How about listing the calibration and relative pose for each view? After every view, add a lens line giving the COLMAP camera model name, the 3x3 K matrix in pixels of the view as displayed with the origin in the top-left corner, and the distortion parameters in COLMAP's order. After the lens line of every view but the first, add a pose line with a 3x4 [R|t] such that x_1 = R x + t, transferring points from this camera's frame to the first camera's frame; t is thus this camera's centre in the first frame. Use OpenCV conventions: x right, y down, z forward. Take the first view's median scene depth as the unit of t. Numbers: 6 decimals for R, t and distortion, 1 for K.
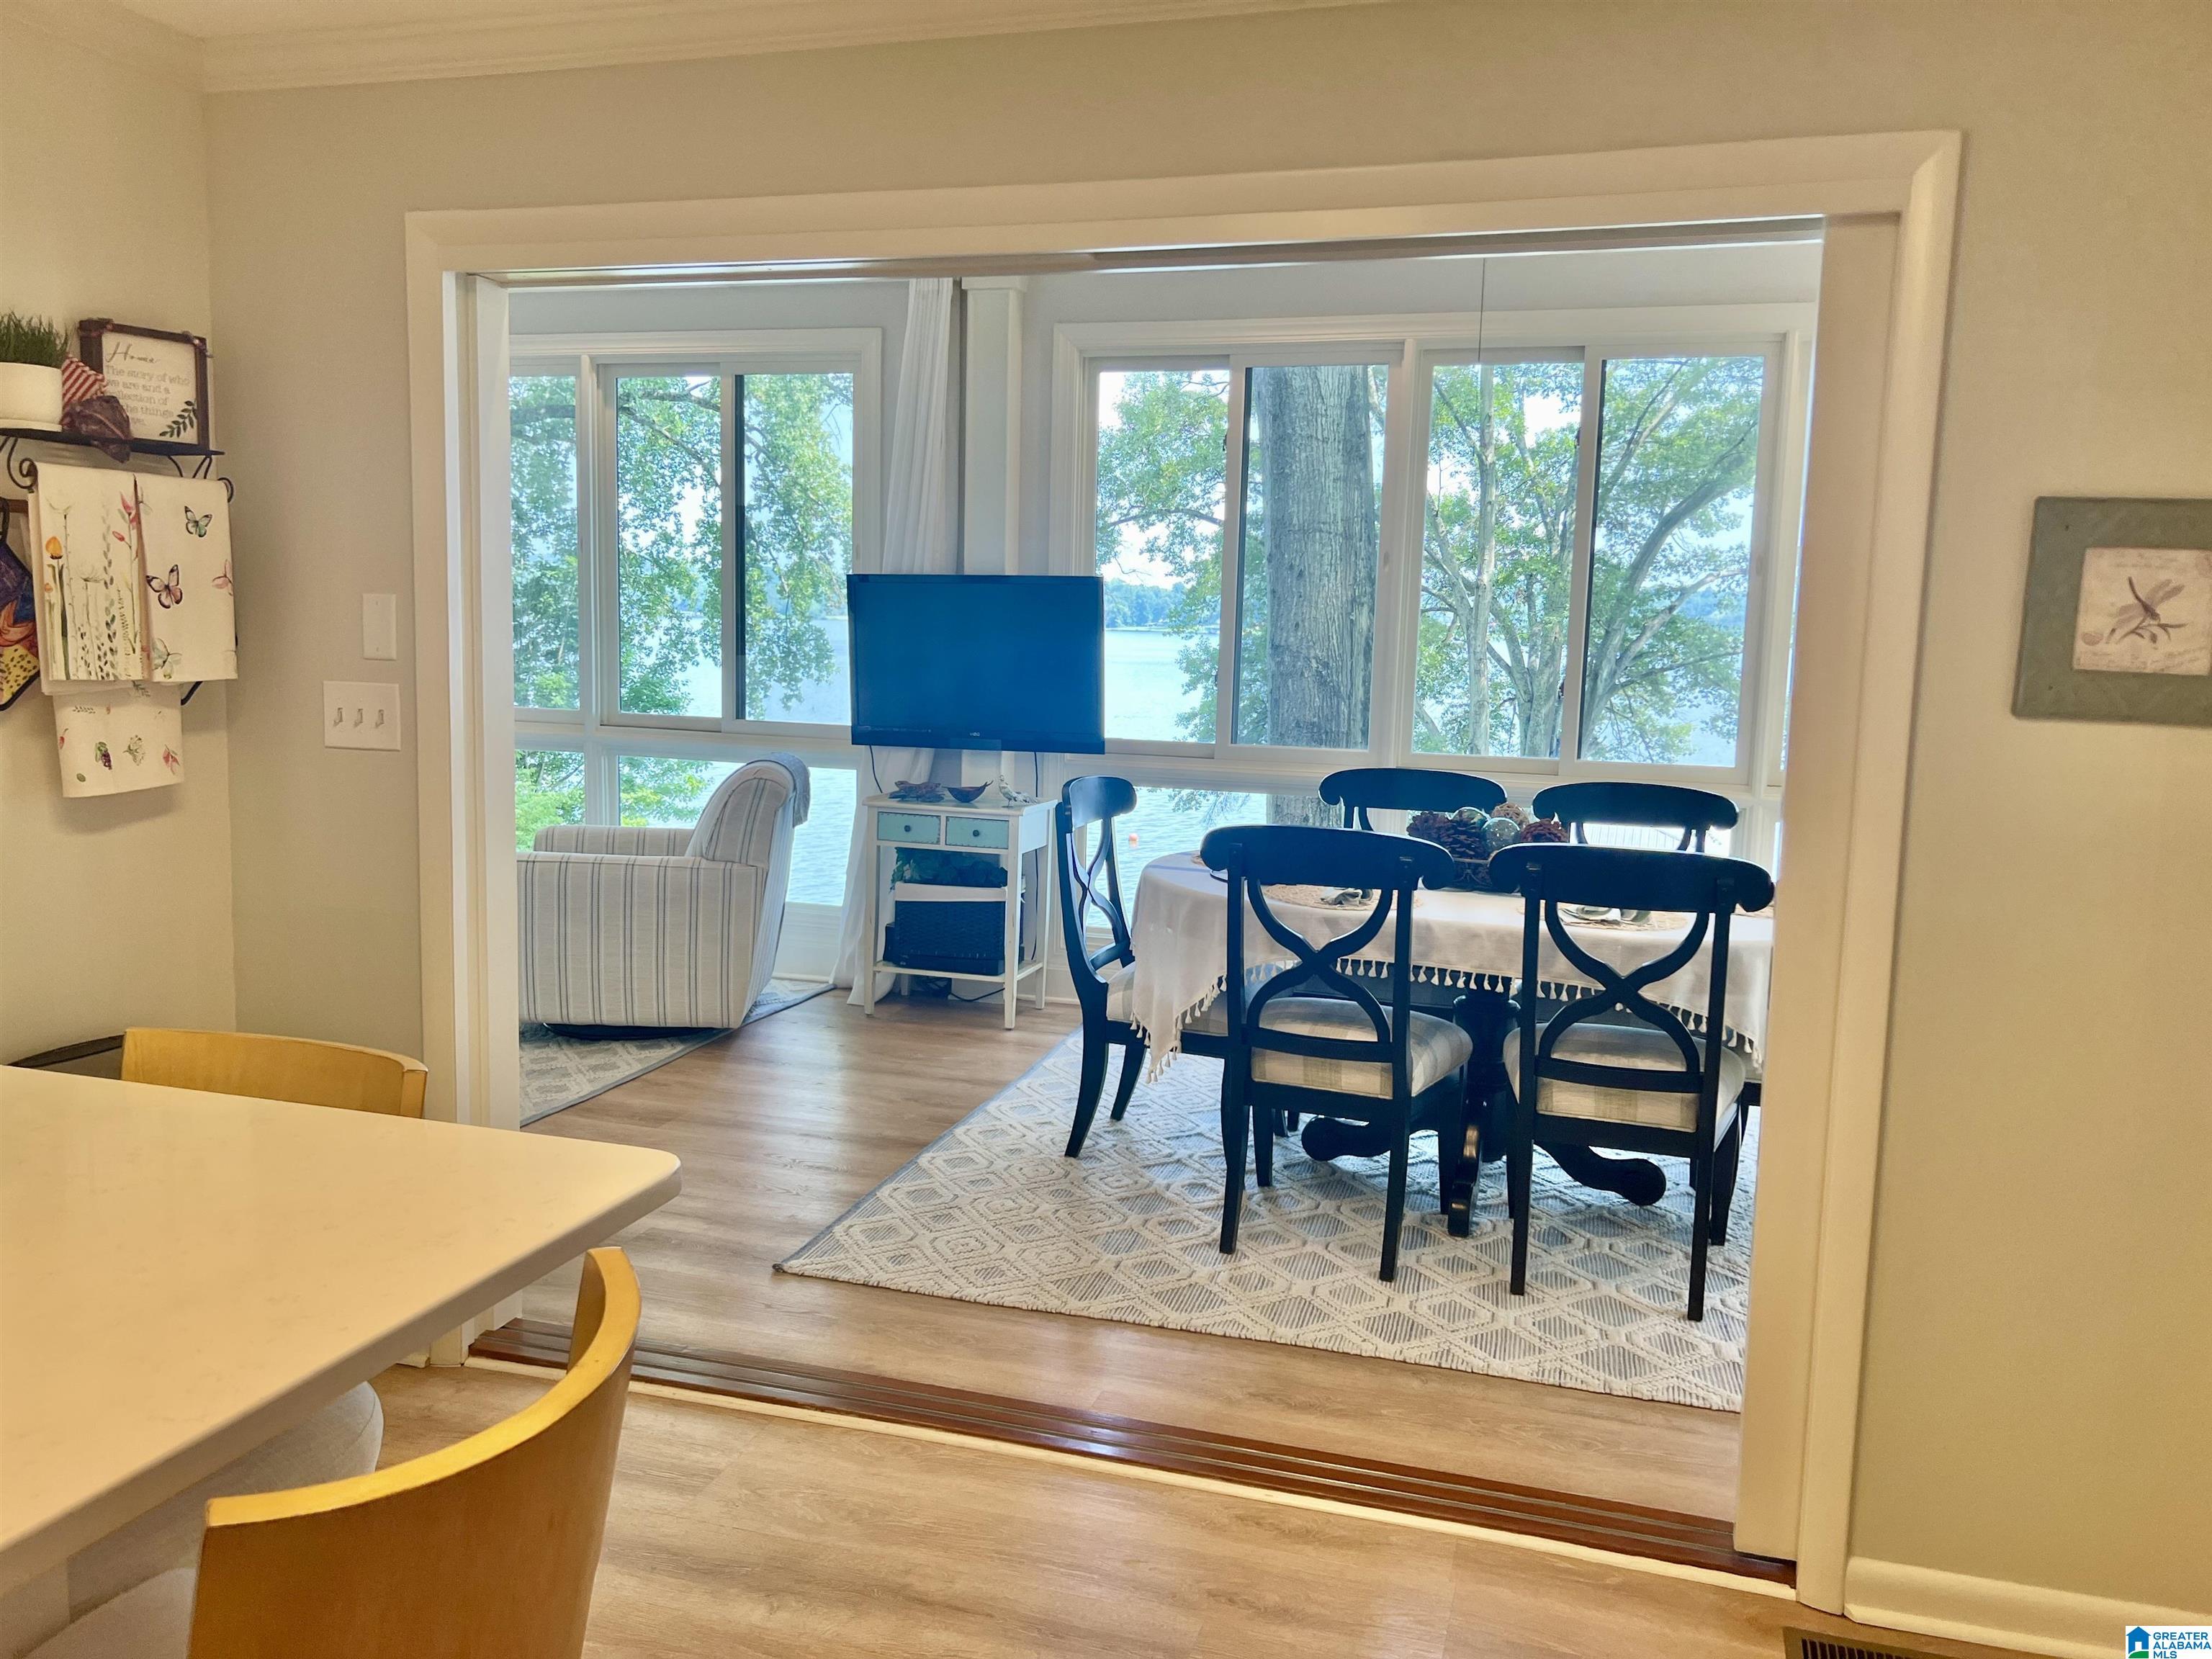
lens RADIAL K [[1668.4, 0, 1124.7], [0, 1668.4, 817.3], [0, 0, 1]] dist [0.055315, -0.064952]
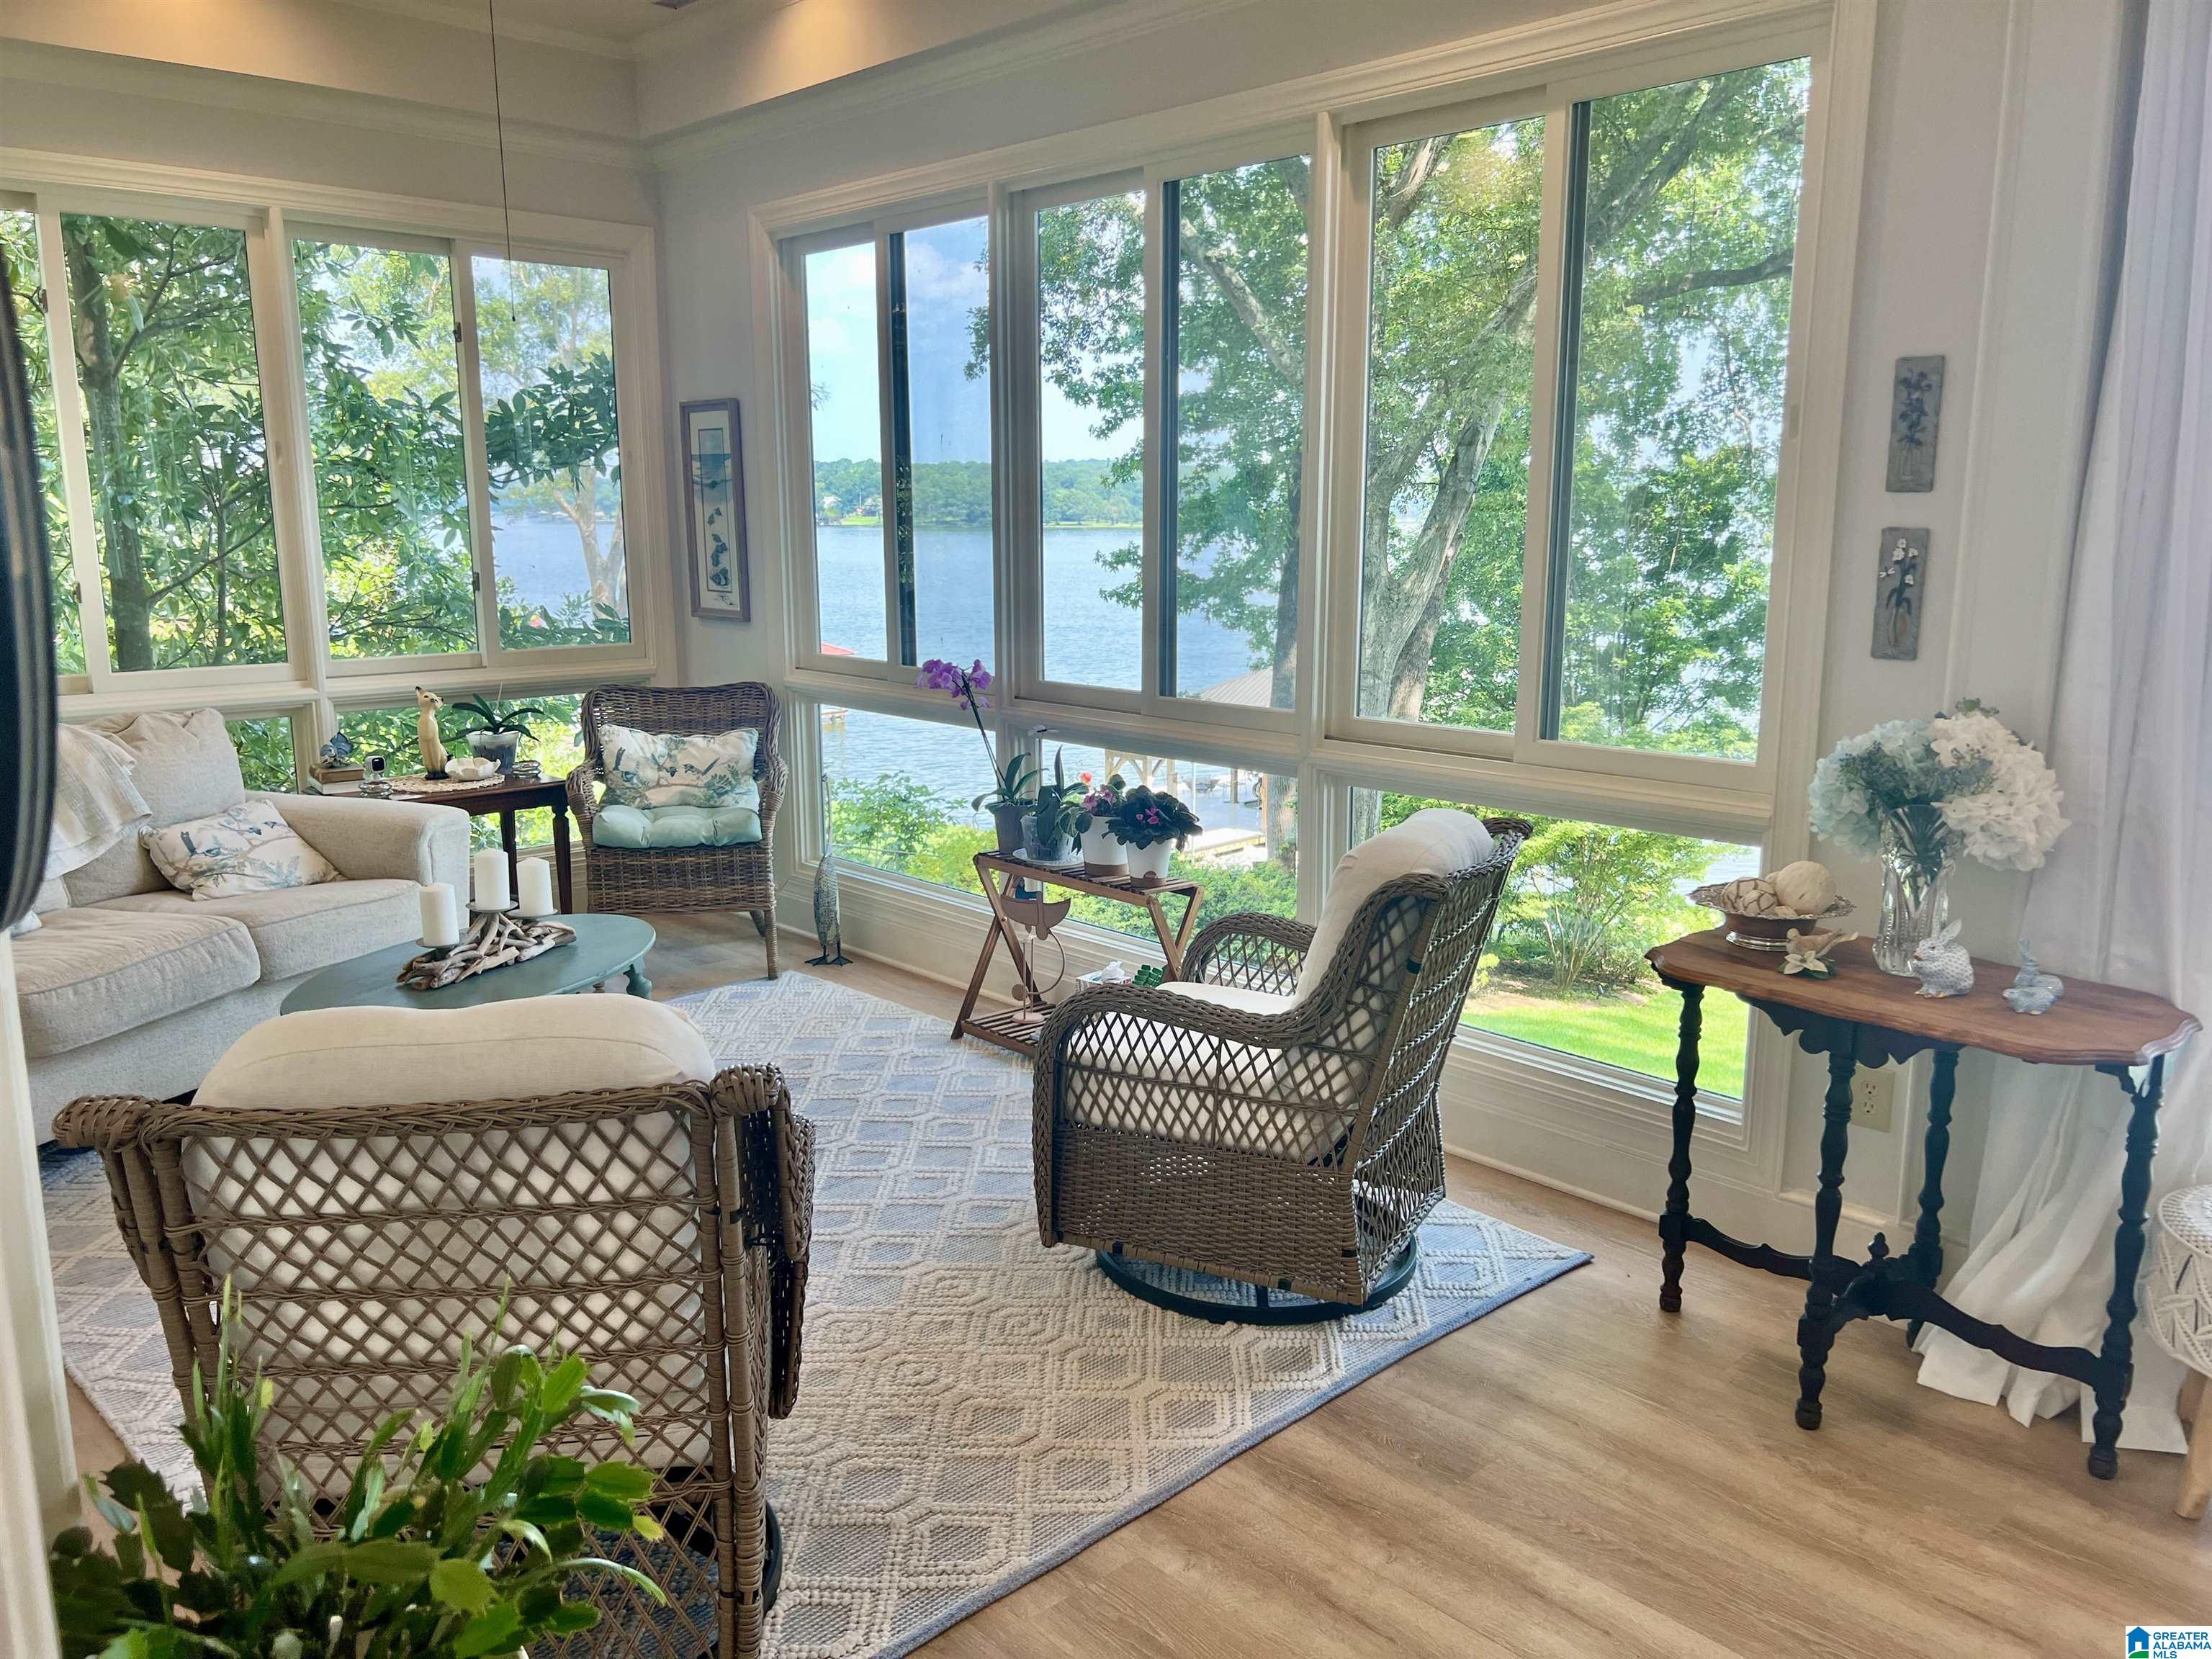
lens RADIAL K [[1668.4, 0, 1110.3], [0, 1668.4, 822.1], [0, 0, 1]] dist [0.055315, -0.064952]
pose [[0.866206, 0.063705, -0.495610, -1.104602], [-0.034555, 0.997102, 0.067773, -0.143771], [0.498491, -0.041580, 0.865897, 0.844812]]
